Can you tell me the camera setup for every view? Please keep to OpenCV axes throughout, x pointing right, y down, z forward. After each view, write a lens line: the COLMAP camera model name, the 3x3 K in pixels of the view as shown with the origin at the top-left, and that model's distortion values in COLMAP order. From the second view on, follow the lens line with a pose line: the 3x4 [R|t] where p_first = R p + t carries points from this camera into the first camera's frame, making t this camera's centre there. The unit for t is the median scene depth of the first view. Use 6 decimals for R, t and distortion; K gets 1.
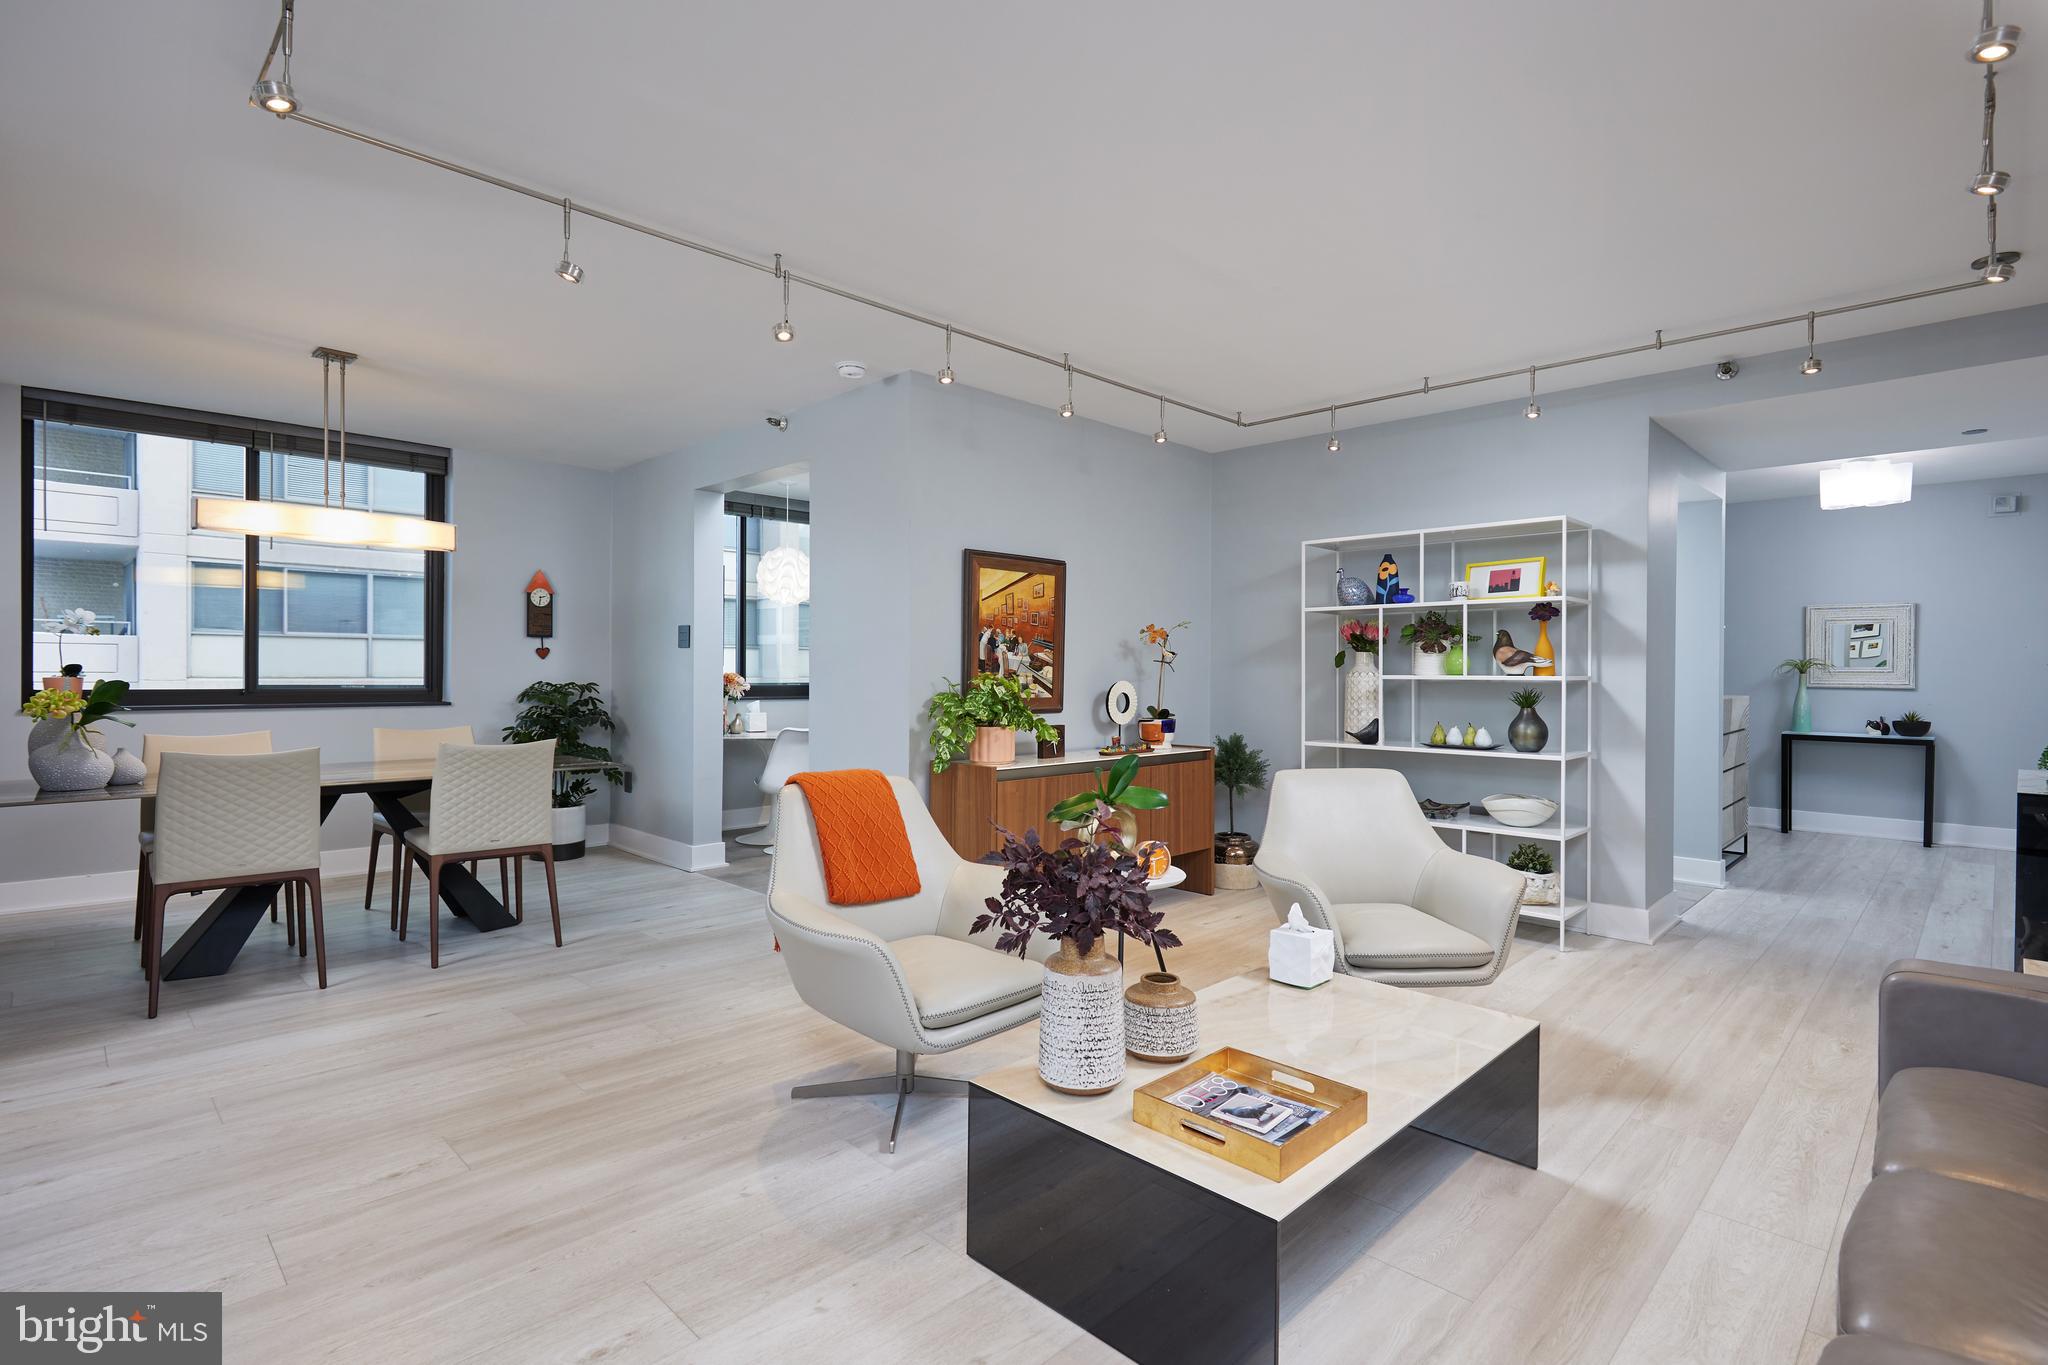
lens RADIAL K [[982.1, 0, 1044.4], [0, 982.1, 675.9], [0, 0, 1]] dist [0.001999, -0.000305]
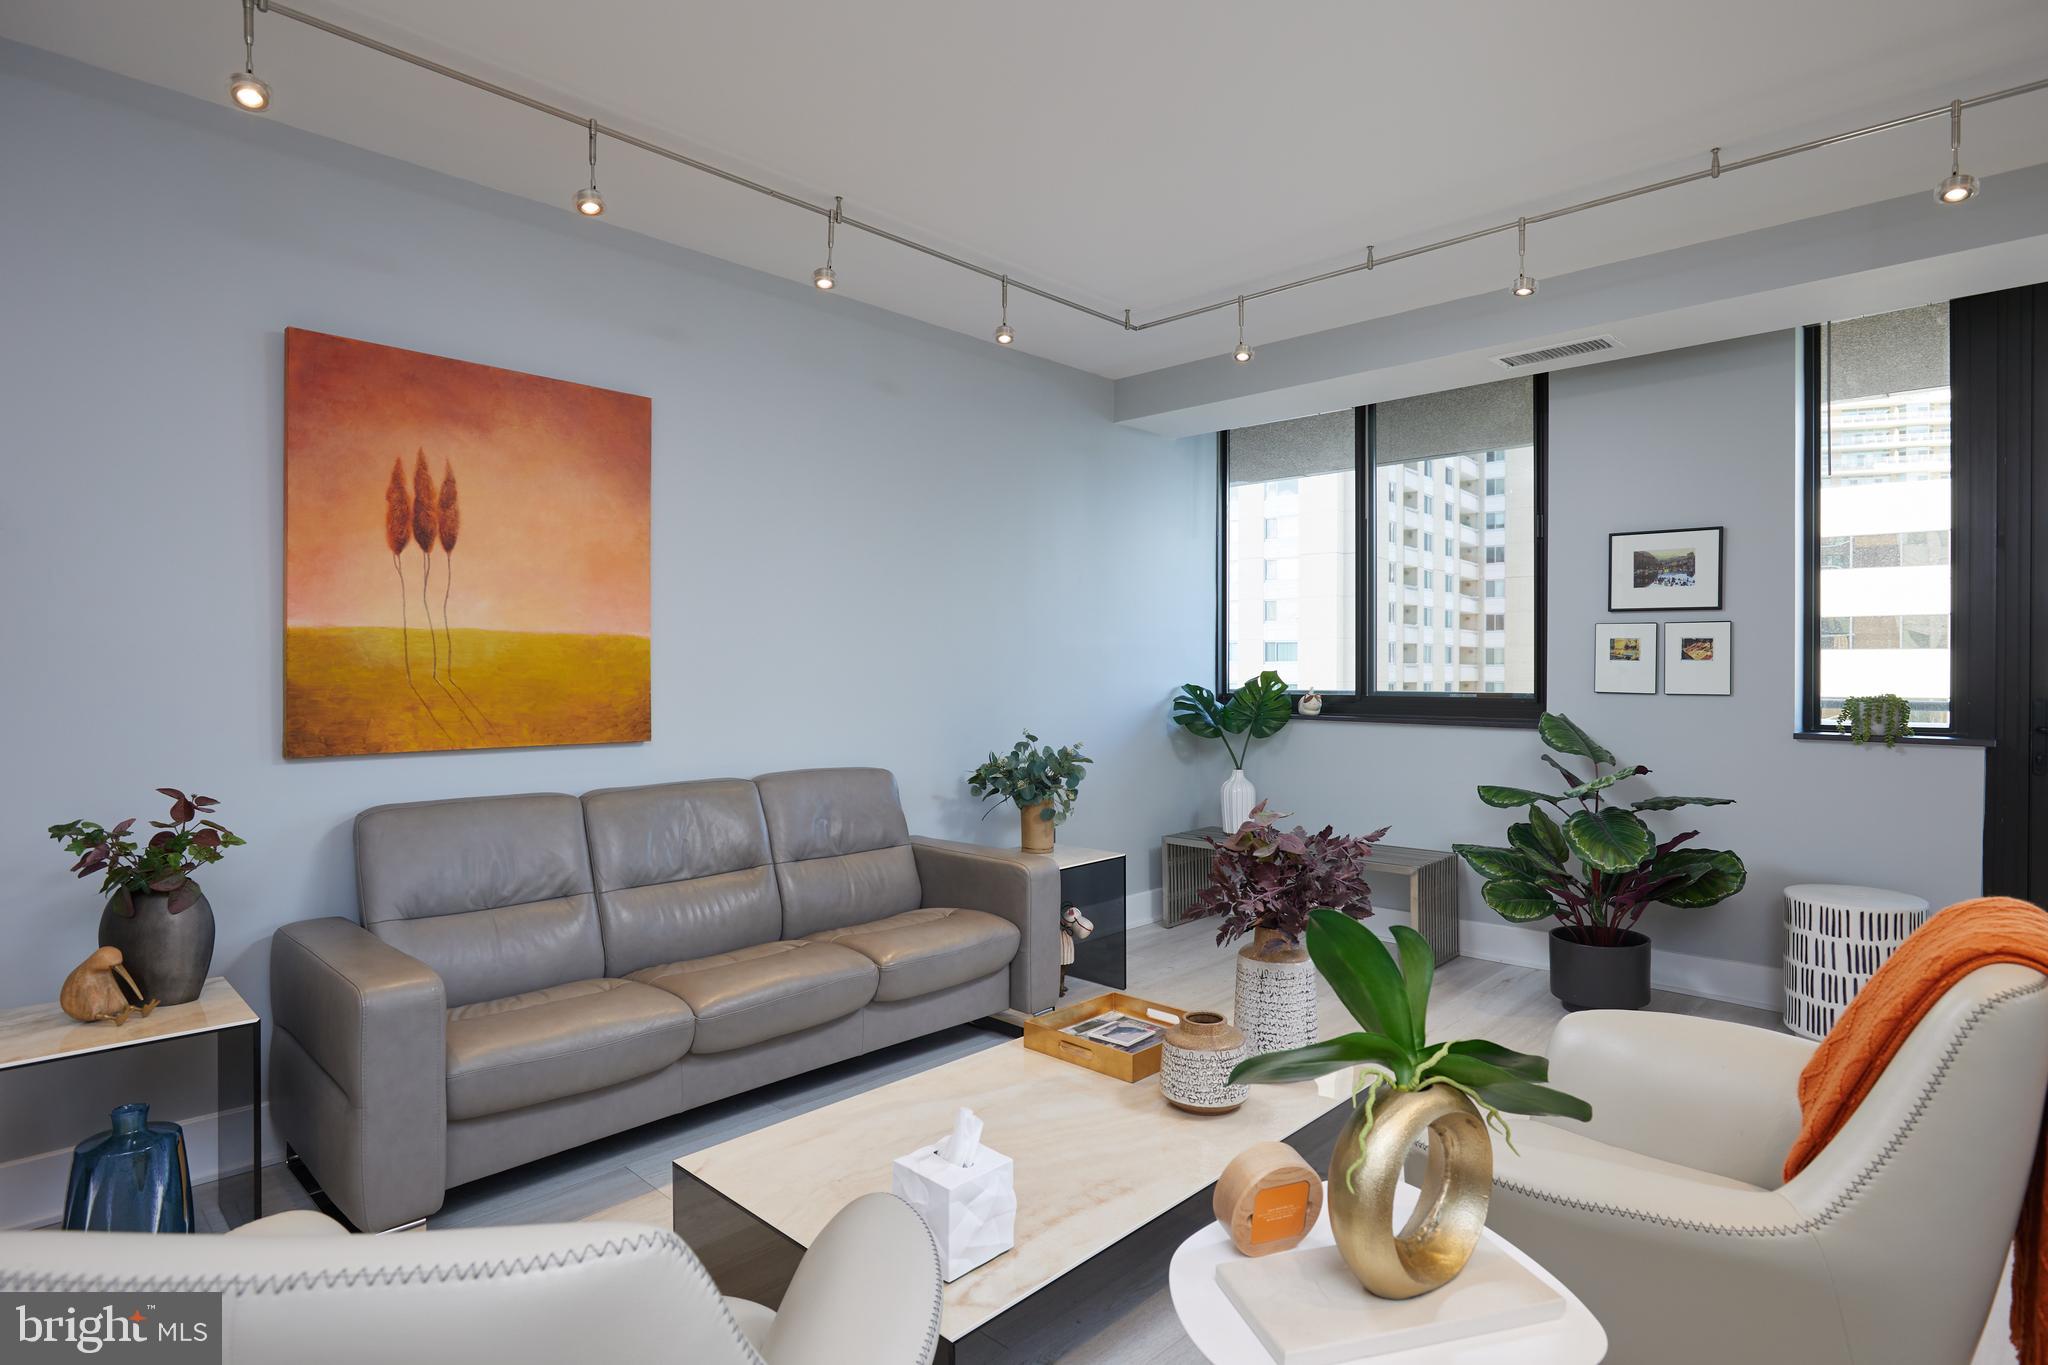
lens RADIAL K [[1076.0, 0, 1022.6], [0, 1076.0, 679.5], [0, 0, 1]] dist [-0.021088, -0.000610]
pose [[-0.999945, -0.009050, 0.005318, 0.122871], [-0.008977, 0.999869, 0.013478, -0.002933], [-0.005439, 0.013429, -0.999895, 0.860194]]
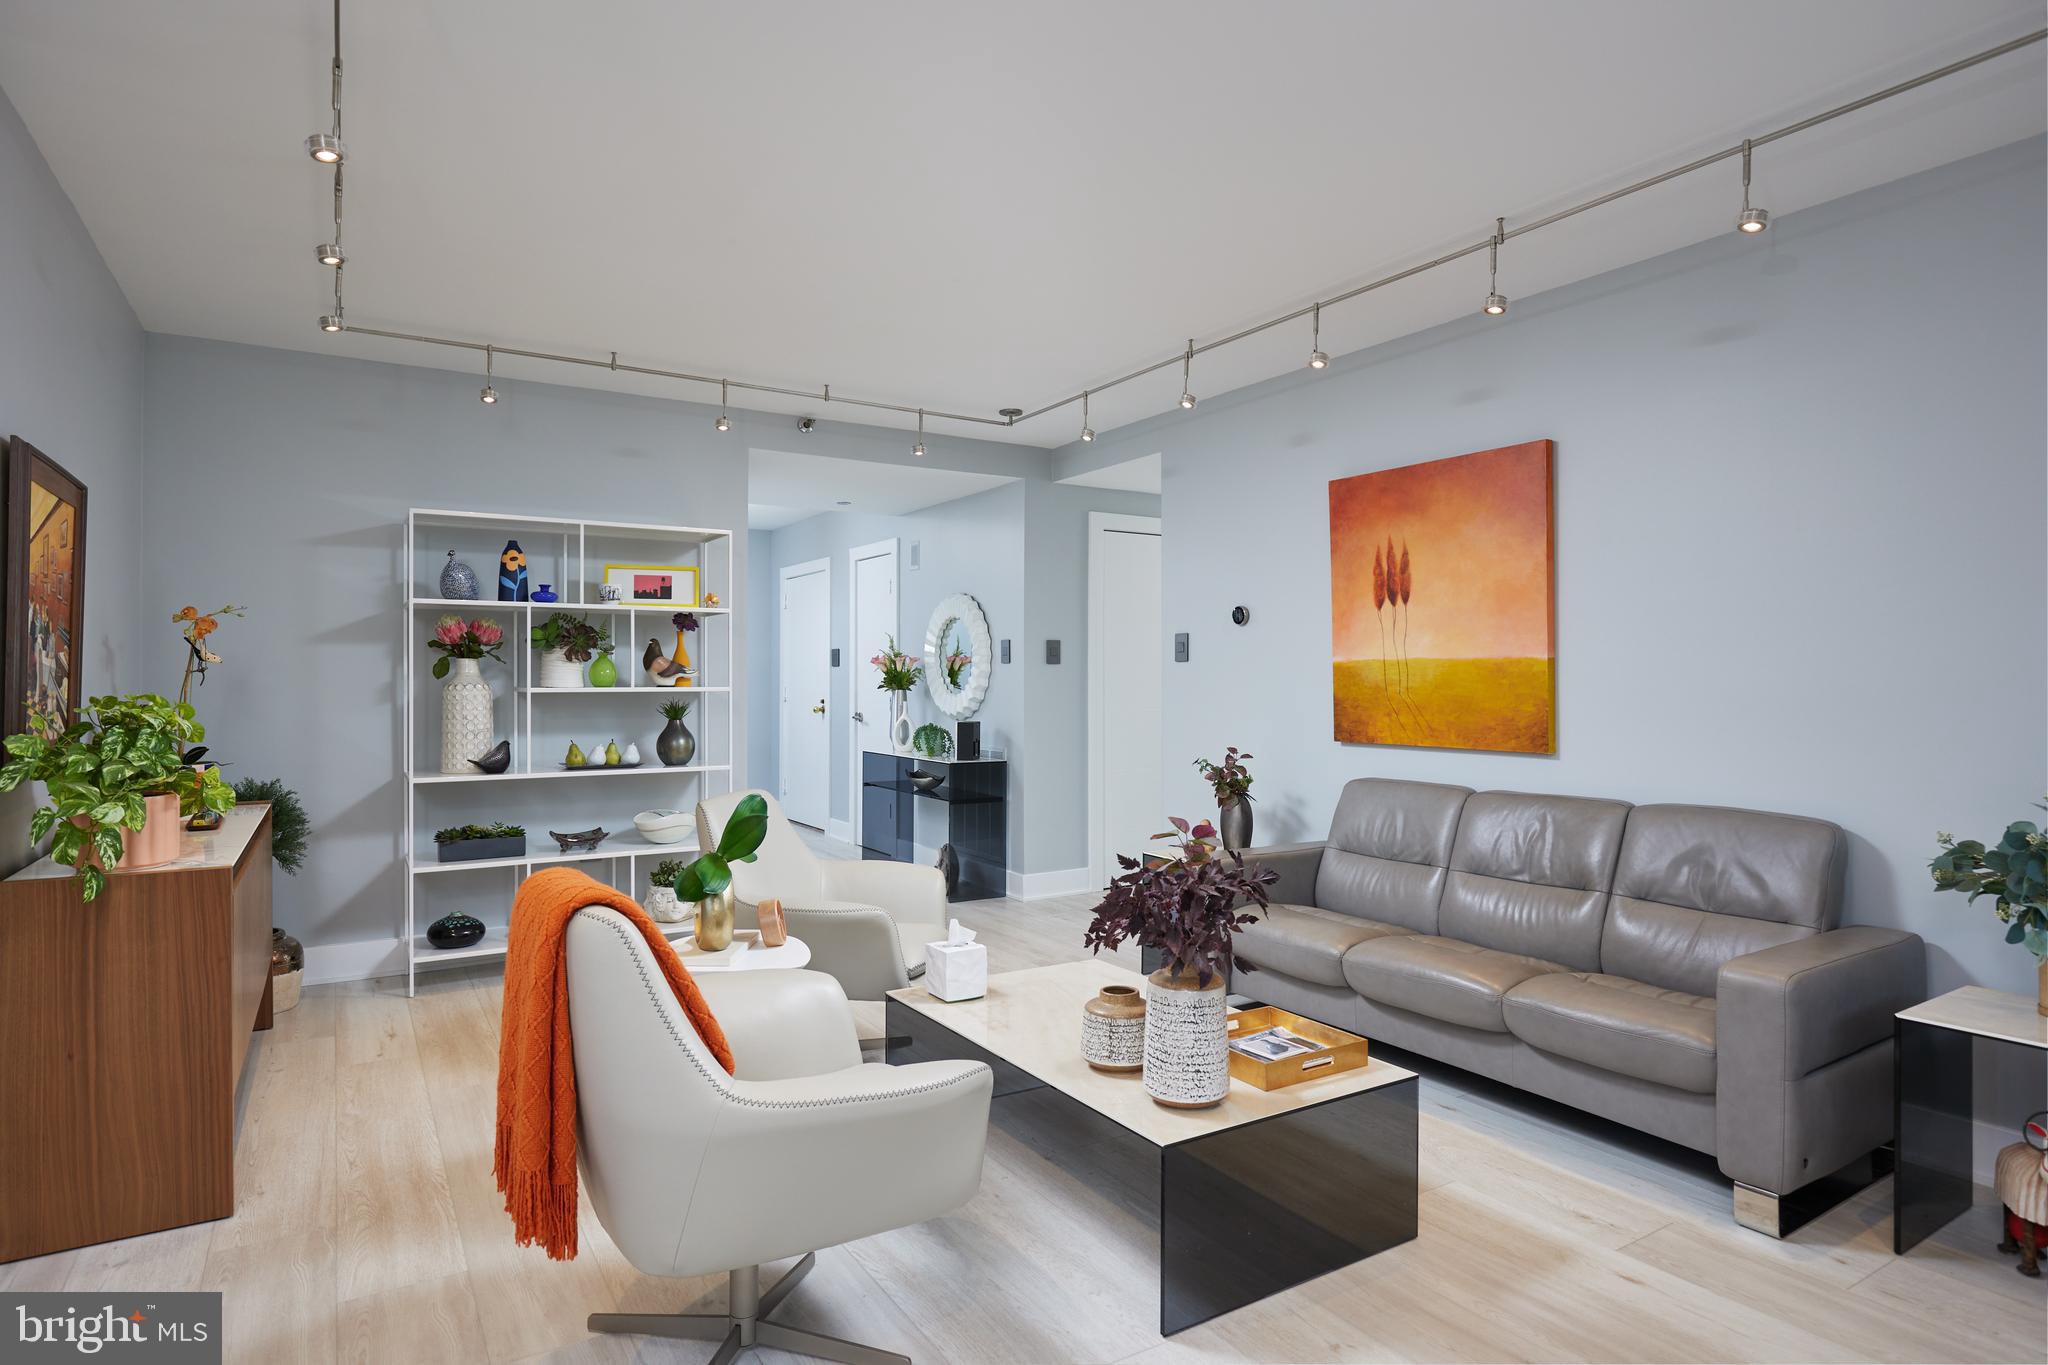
lens RADIAL K [[1111.9, 0, 1041.3], [0, 1111.9, 672.5], [0, 0, 1]] dist [-0.029133, 0.006922]
pose [[0.233907, 0.002026, 0.972257, -0.446463], [0.005238, 0.999981, -0.003344, -0.007981], [-0.972245, 0.005875, 0.233892, 0.355293]]
